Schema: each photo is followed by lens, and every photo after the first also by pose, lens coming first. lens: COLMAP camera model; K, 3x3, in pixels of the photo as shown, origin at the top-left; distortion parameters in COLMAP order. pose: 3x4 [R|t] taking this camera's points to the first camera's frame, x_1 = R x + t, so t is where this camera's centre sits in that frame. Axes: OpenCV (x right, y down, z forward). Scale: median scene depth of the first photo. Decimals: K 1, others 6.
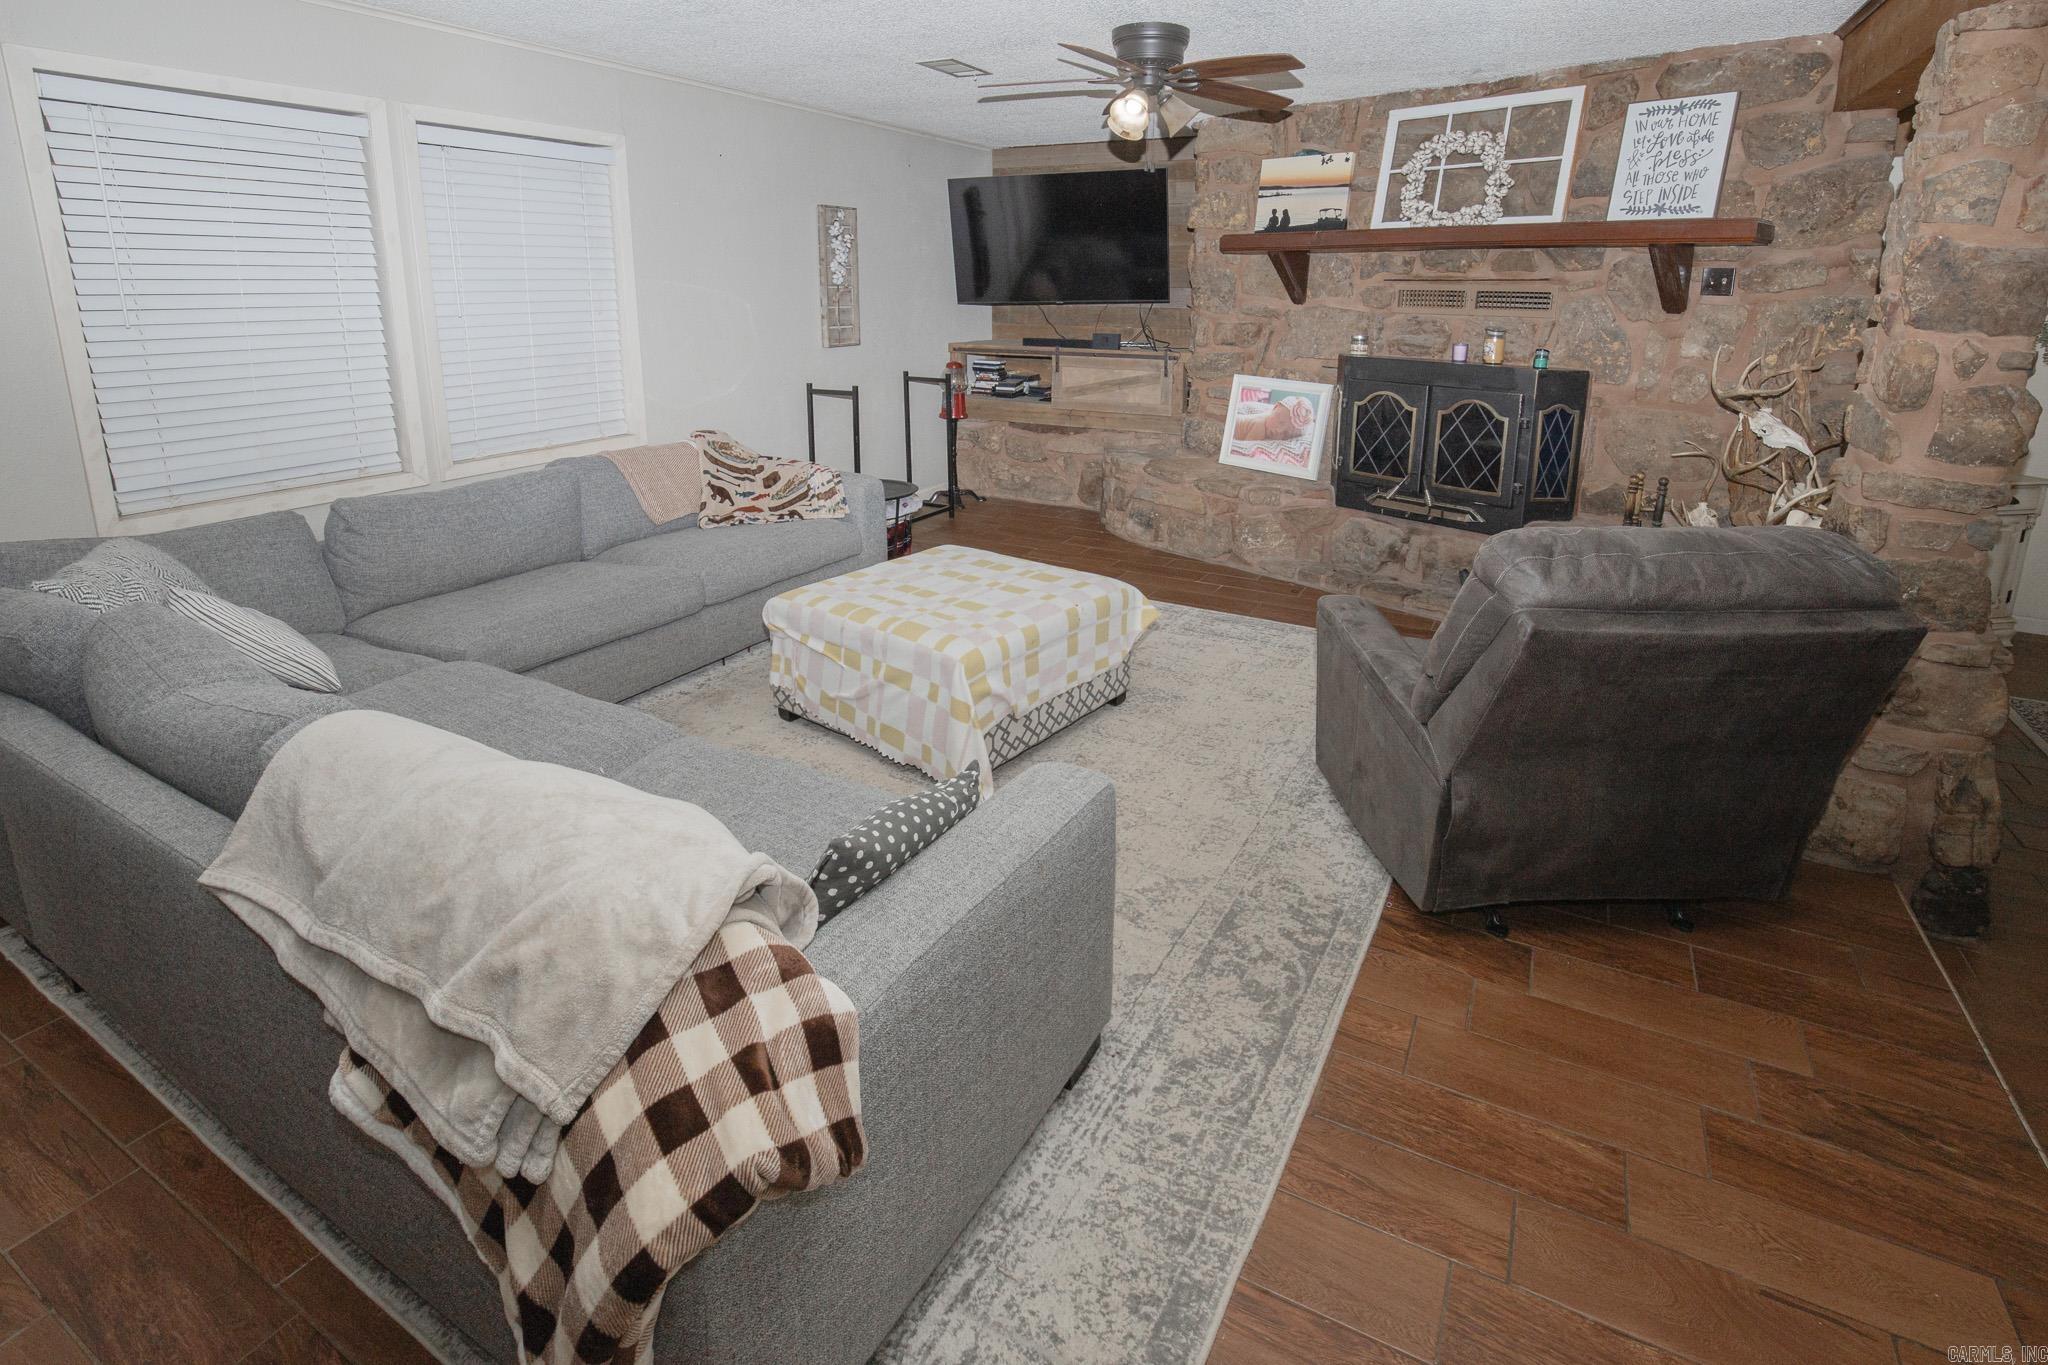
lens RADIAL K [[986.3, 0, 1085.6], [0, 986.3, 523.4], [0, 0, 1]] dist [-0.046901, 0.016811]
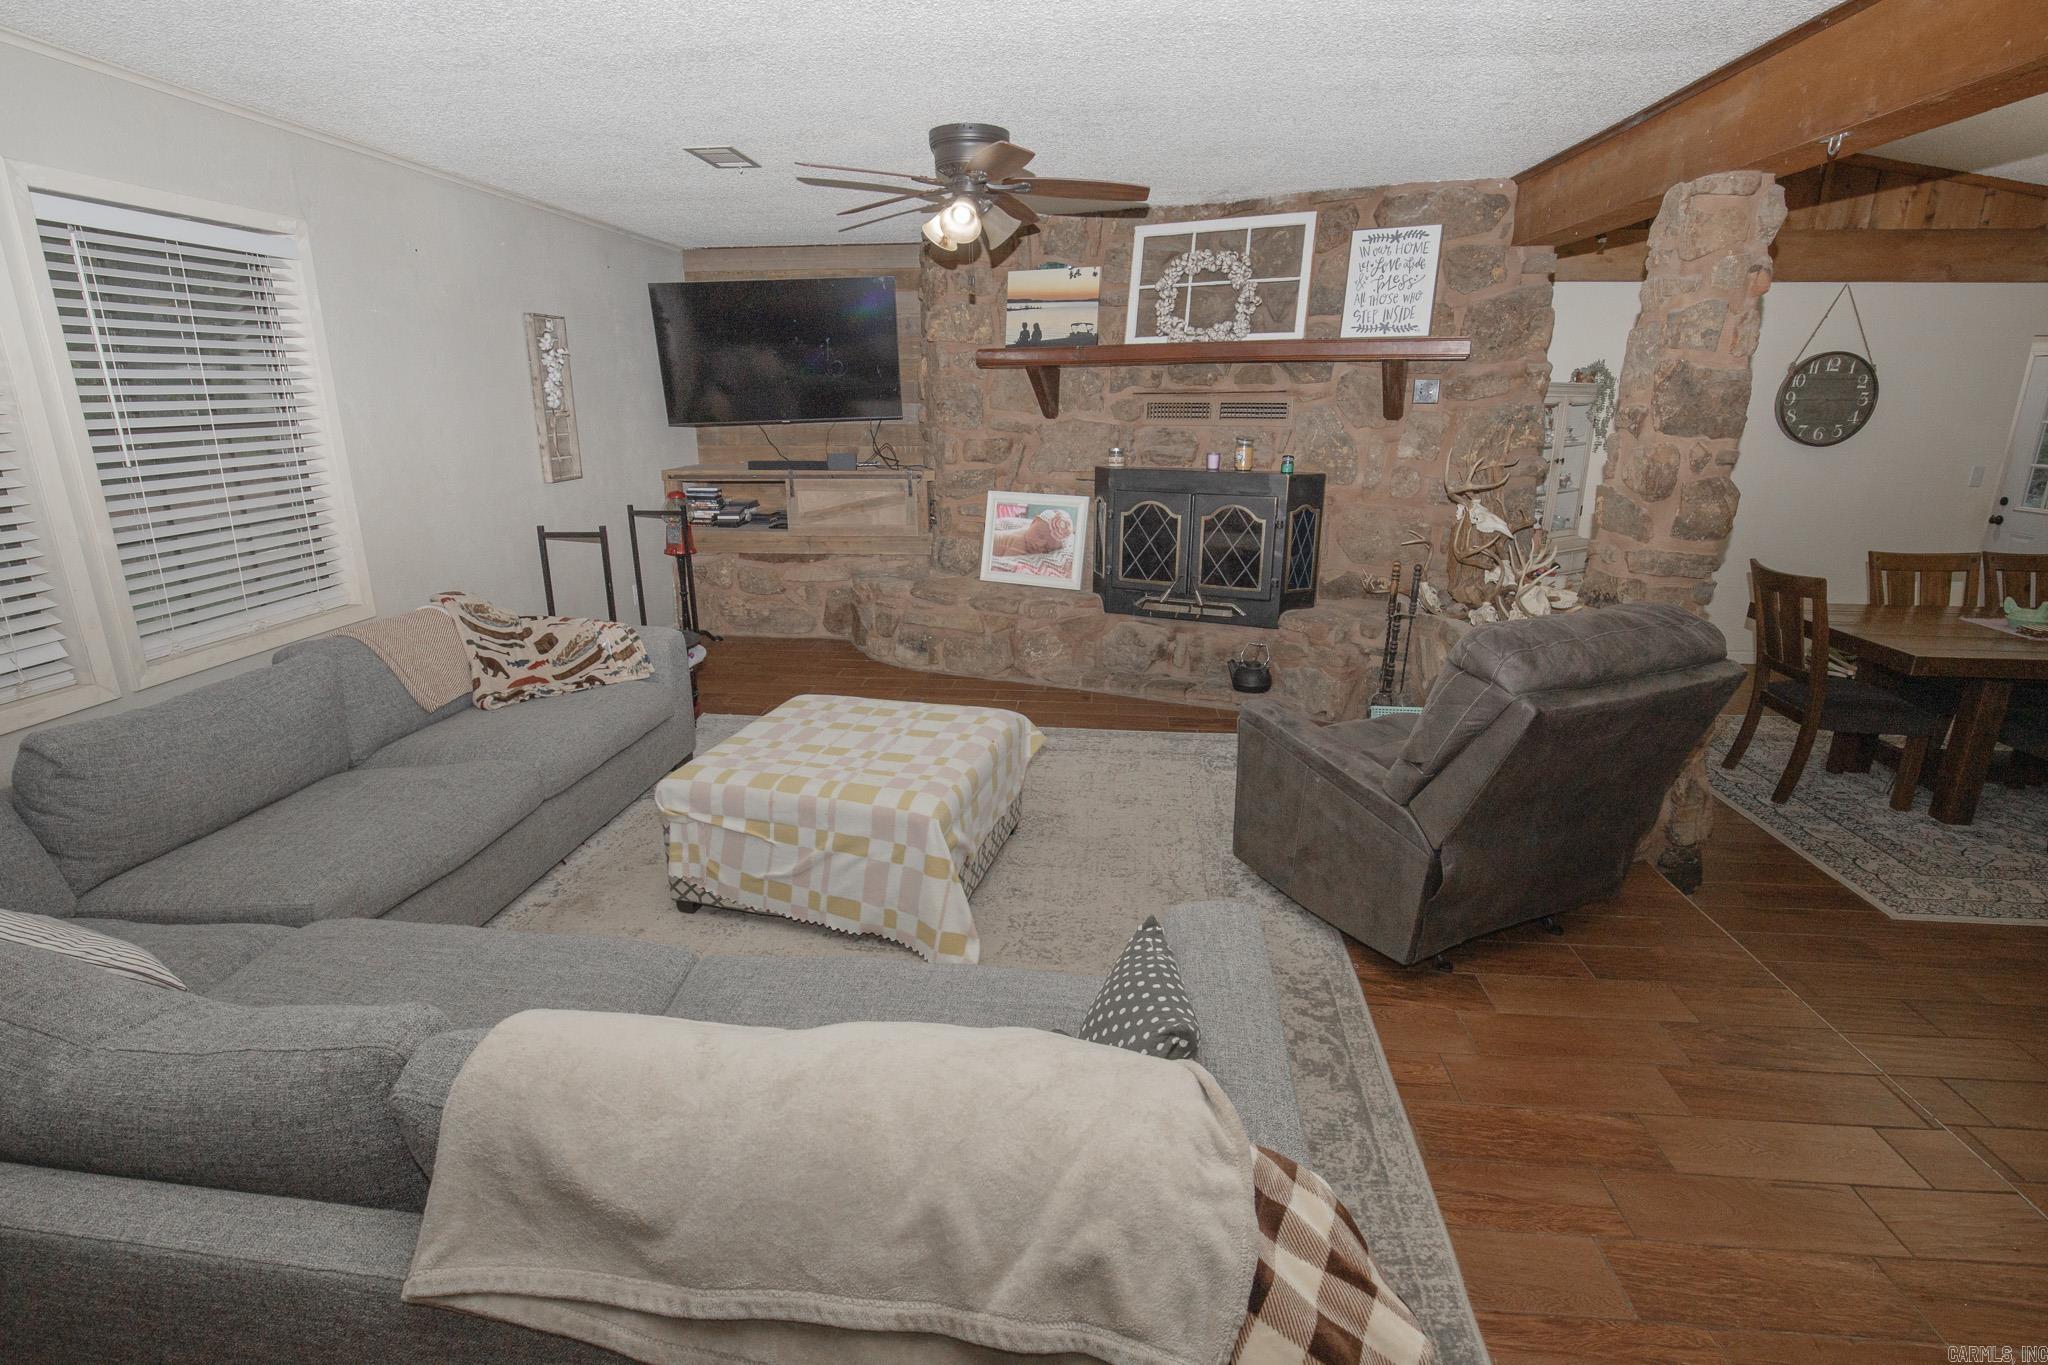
lens RADIAL K [[971.9, 0, 1017.4], [0, 971.9, 705.3], [0, 0, 1]] dist [-0.027554, -0.000491]
pose [[0.930335, -0.123570, 0.345264, -0.237792], [0.096995, 0.990903, 0.093287, -0.029868], [-0.353651, -0.053299, 0.933858, 0.065717]]
